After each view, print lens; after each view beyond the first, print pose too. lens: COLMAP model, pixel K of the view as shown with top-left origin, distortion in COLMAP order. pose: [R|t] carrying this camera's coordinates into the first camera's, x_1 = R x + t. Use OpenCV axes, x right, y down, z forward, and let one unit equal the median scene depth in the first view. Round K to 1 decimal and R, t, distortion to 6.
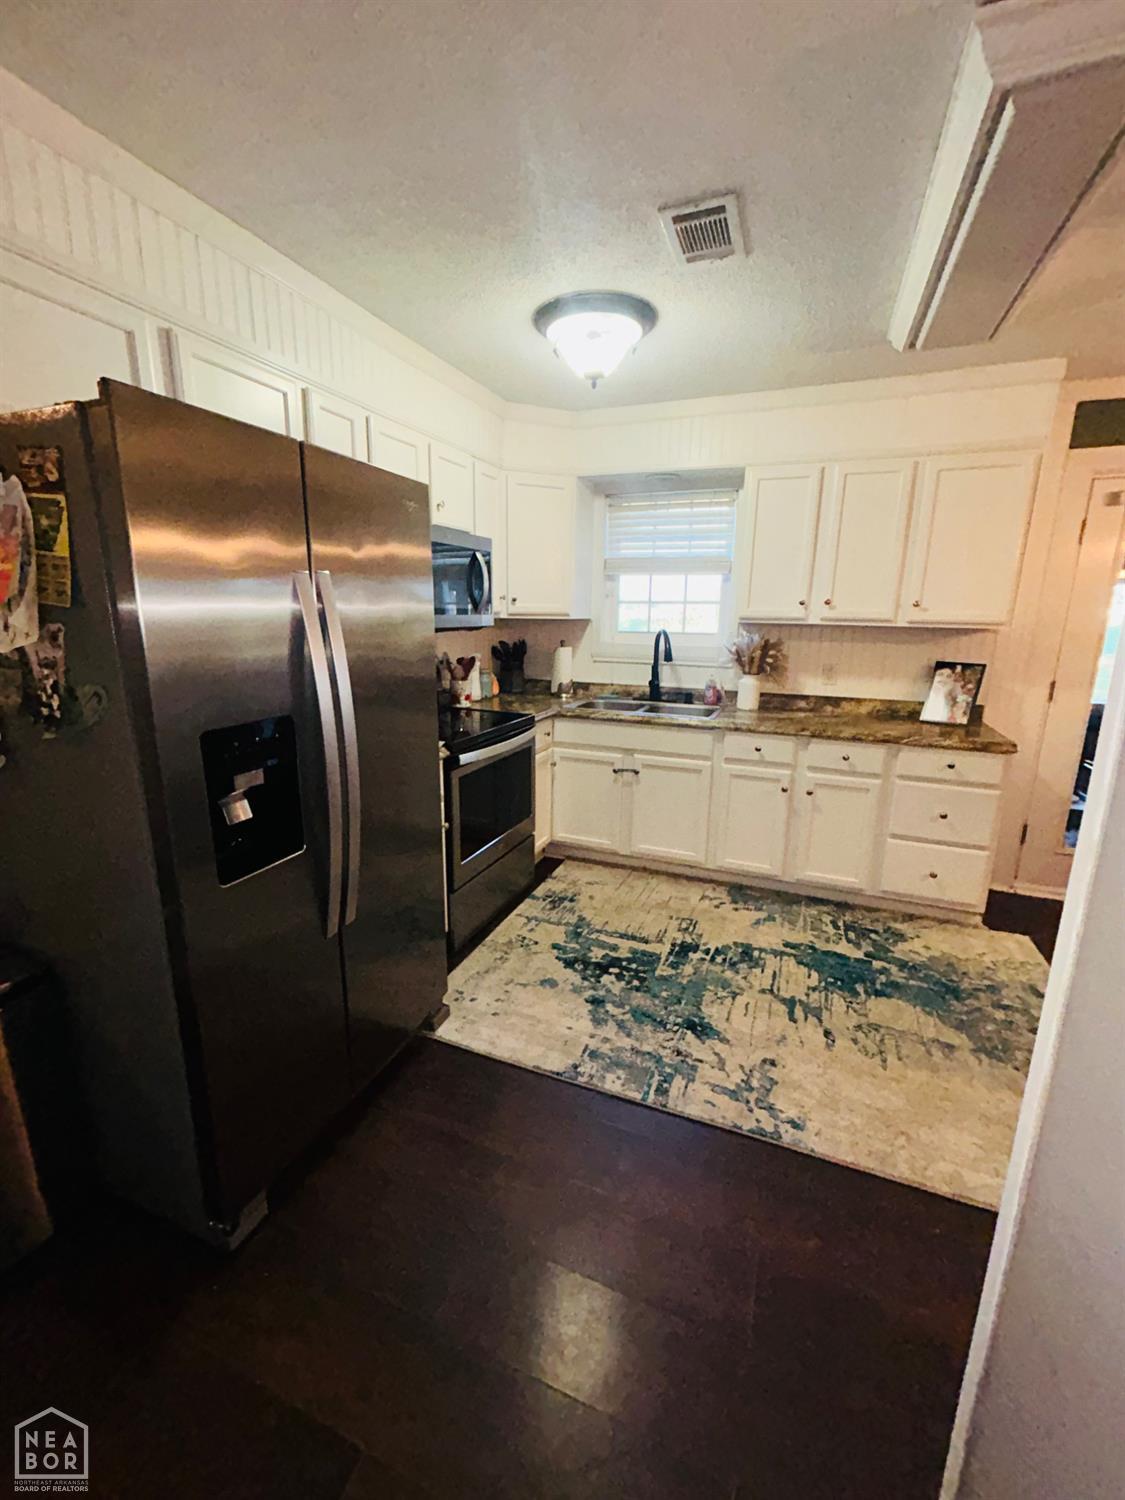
lens RADIAL K [[609.5, 0, 565.6], [0, 609.5, 752.9], [0, 0, 1]] dist [-0.002134, 0.002974]
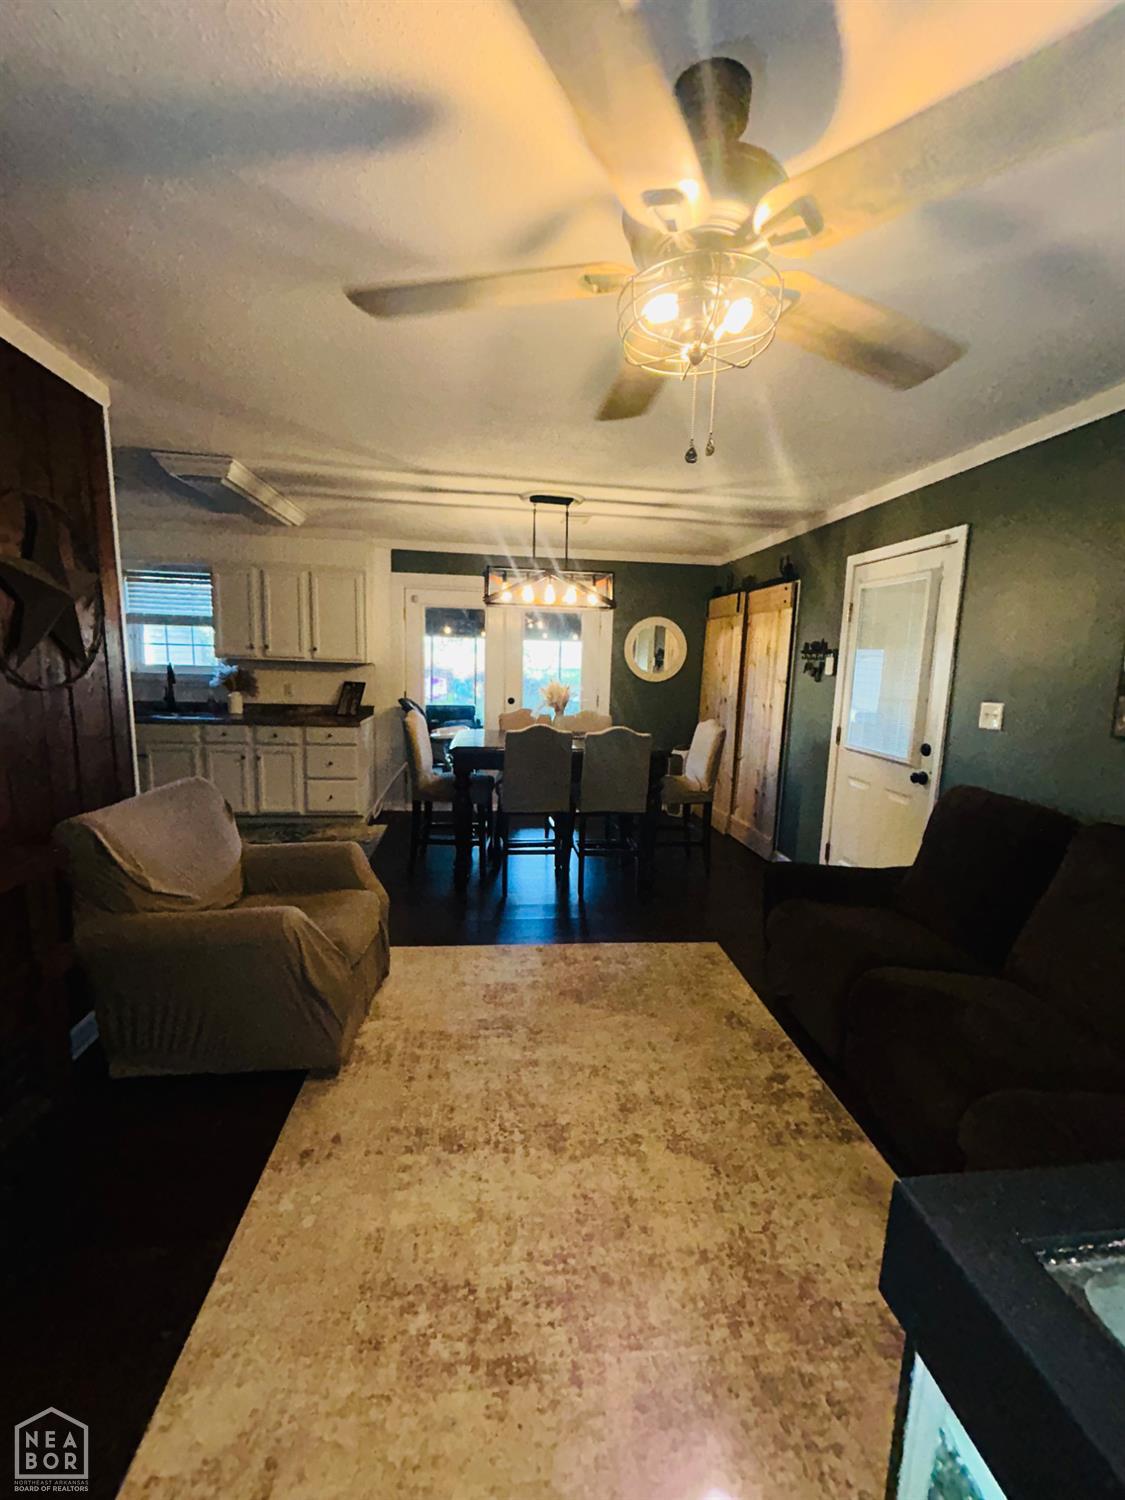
lens RADIAL K [[609.5, 0, 563.6], [0, 609.5, 742.2], [0, 0, 1]] dist [-0.002134, 0.002974]
pose [[0.882357, -0.050496, 0.467864, 0.405280], [0.088026, 0.994388, -0.058688, 0.216203], [-0.462275, 0.092968, 0.881850, -0.980866]]
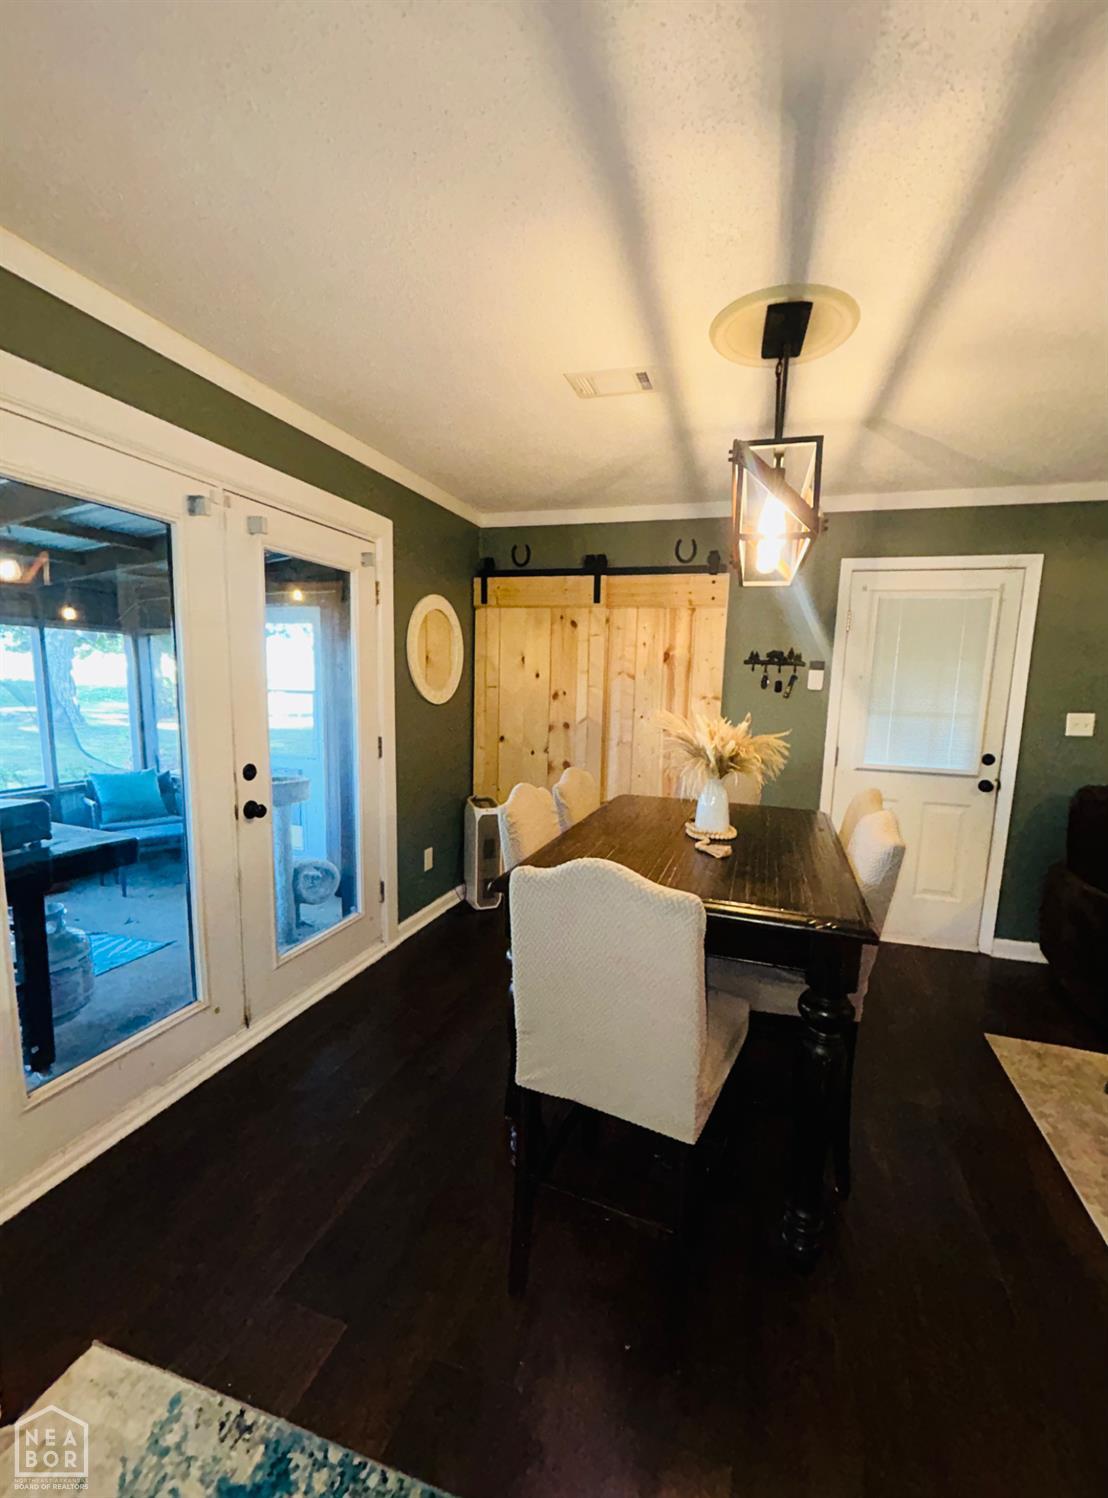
lens RADIAL K [[608.7, 0, 587.2], [0, 608.7, 768.1], [0, 0, 1]] dist [-0.002134, 0.002974]
pose [[-0.075885, -0.154915, 0.985009, 0.383490], [0.197226, 0.966008, 0.167121, -0.132917], [-0.977417, 0.206952, -0.042752, 0.594696]]
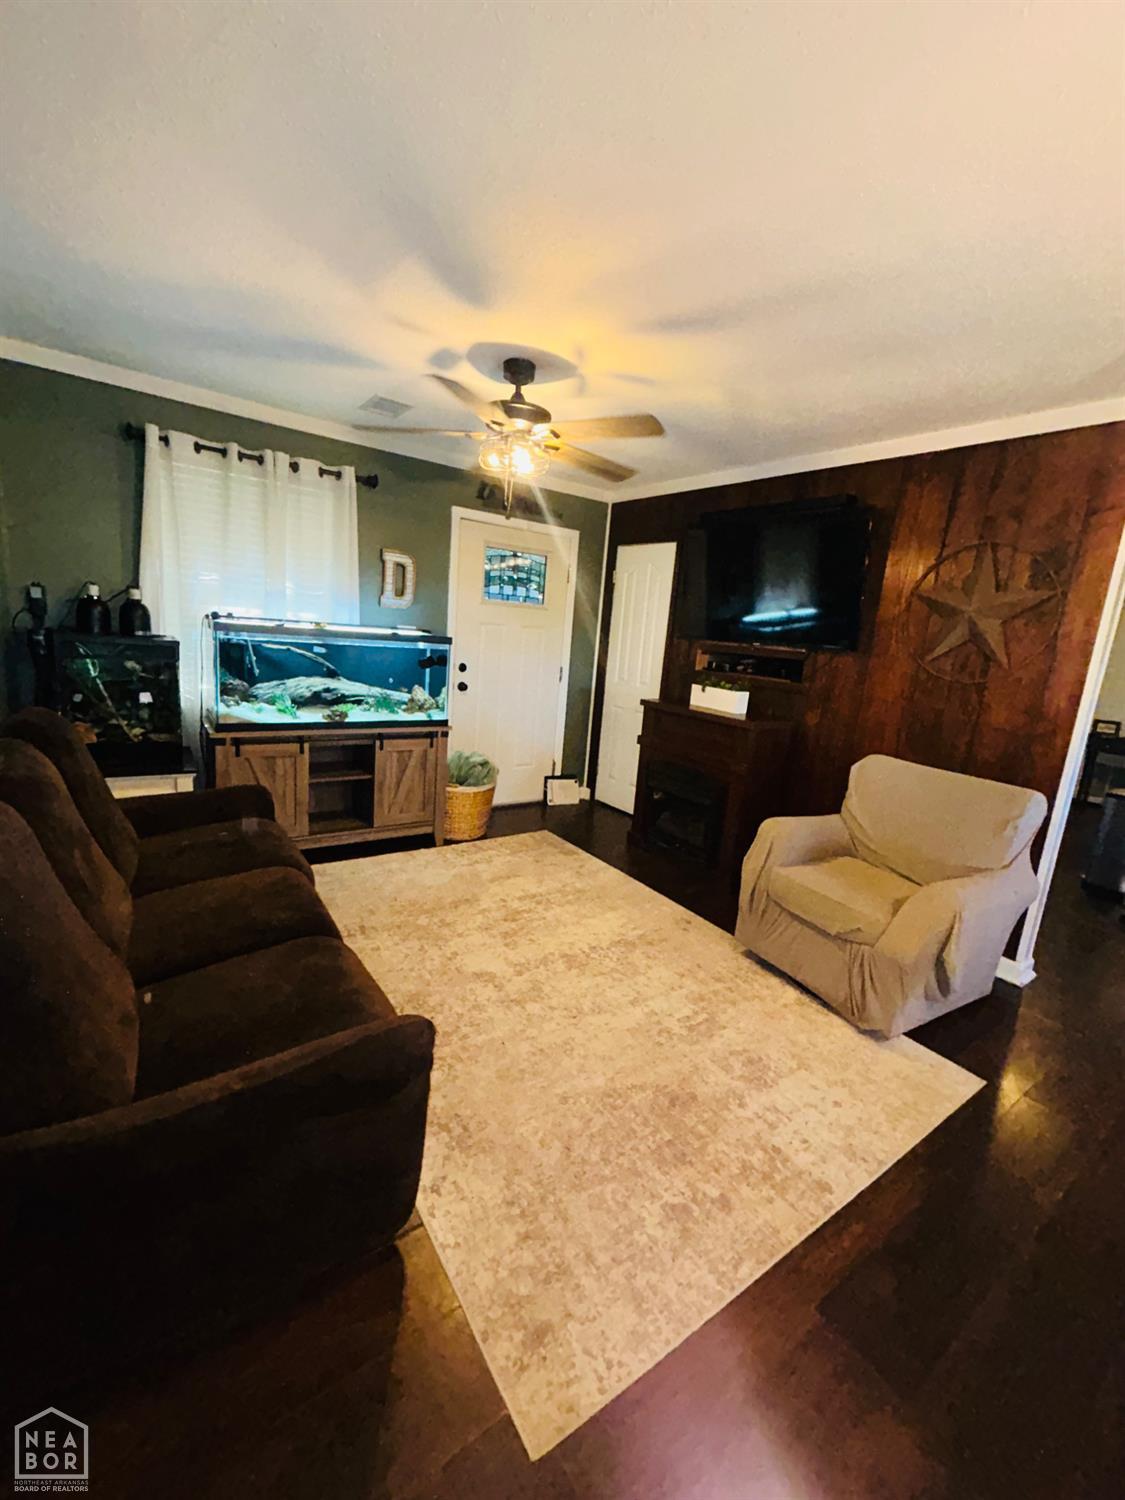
lens RADIAL K [[609.5, 0, 567.5], [0, 609.5, 747.3], [0, 0, 1]] dist [-0.002134, 0.002974]
pose [[-0.542221, 0.109210, -0.833109, 1.516514], [-0.277629, 0.912542, 0.300314, 0.015066], [0.793044, 0.394132, -0.464479, 0.028194]]
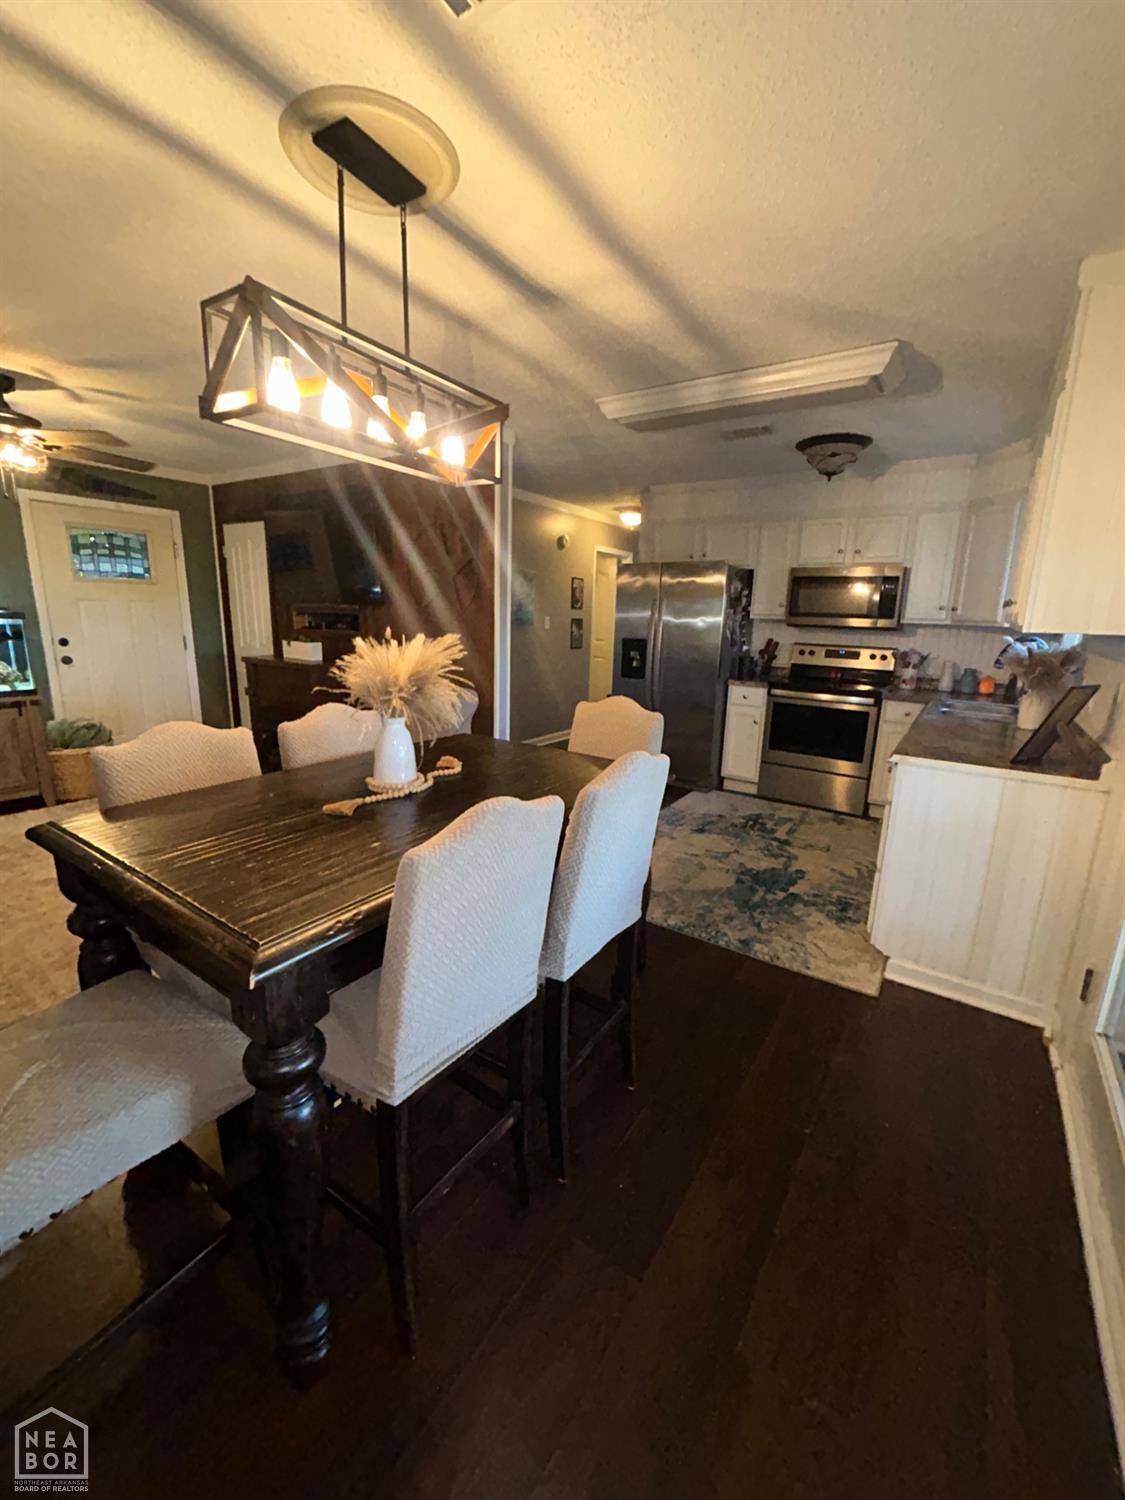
lens RADIAL K [[609.5, 0, 556.8], [0, 609.5, 740.3], [0, 0, 1]] dist [-0.002134, 0.002974]
pose [[-0.215401, 0.190217, -0.957820, 1.702744], [-0.252847, 0.936532, 0.242852, -0.129595], [0.943224, 0.294492, -0.153634, 0.649005]]
